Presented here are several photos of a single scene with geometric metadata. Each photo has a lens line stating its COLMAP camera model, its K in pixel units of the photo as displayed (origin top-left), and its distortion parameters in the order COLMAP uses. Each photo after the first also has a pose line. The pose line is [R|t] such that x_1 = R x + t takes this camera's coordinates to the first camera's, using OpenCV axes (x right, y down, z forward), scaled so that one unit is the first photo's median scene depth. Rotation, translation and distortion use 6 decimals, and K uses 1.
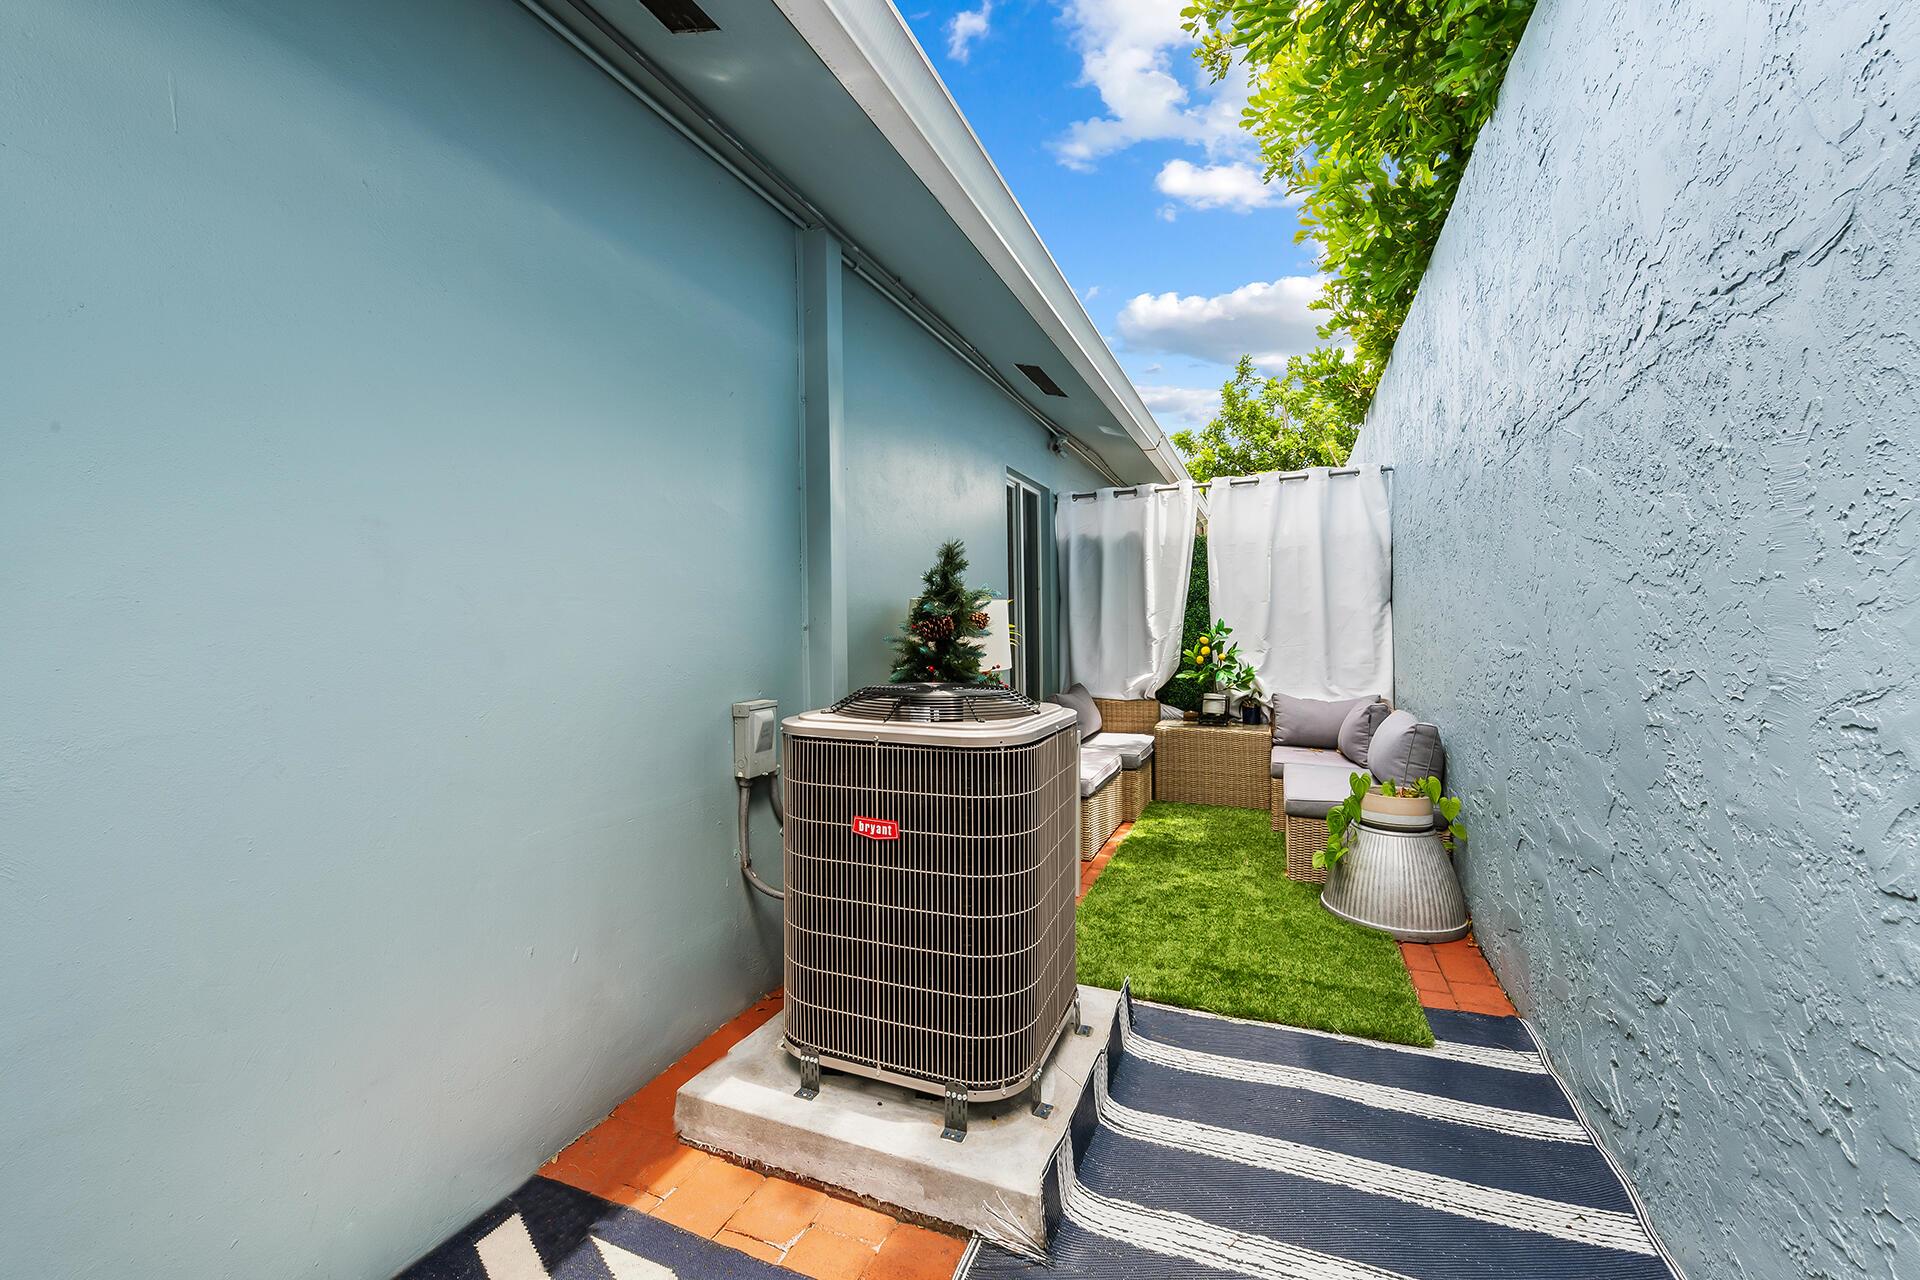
lens RADIAL K [[766.1, 0, 962.4], [0, 766.1, 649.0], [0, 0, 1]] dist [-0.000908, 0.000025]
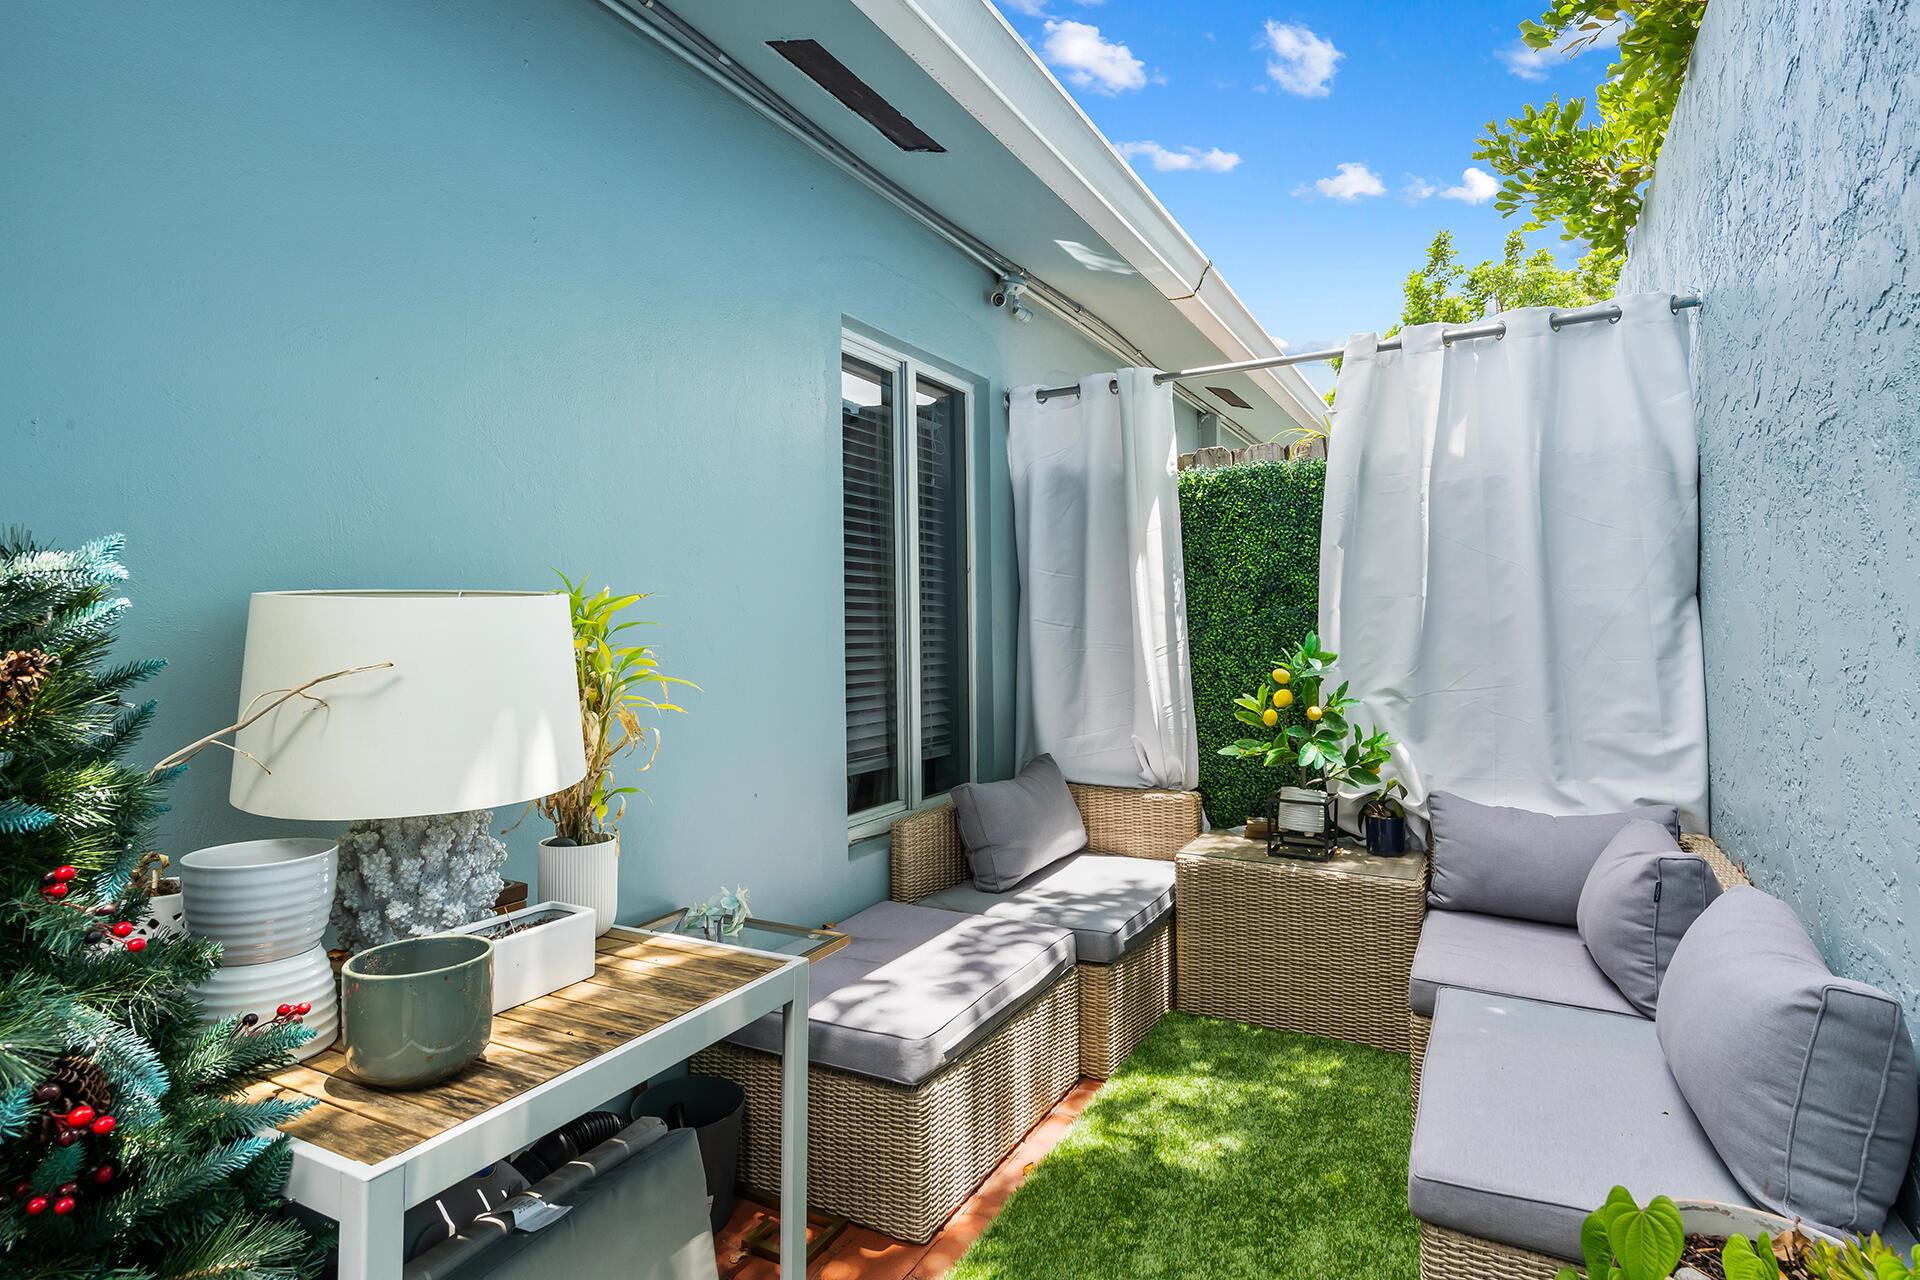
lens RADIAL K [[1008.0, 0, 957.8], [0, 1008.0, 621.6], [0, 0, 1]] dist [0.002110, 0.001107]
pose [[0.994655, 0.002341, -0.103223, 0.181055], [-0.005483, 0.999530, -0.030160, -0.025328], [0.103104, 0.030564, 0.994201, 0.353103]]
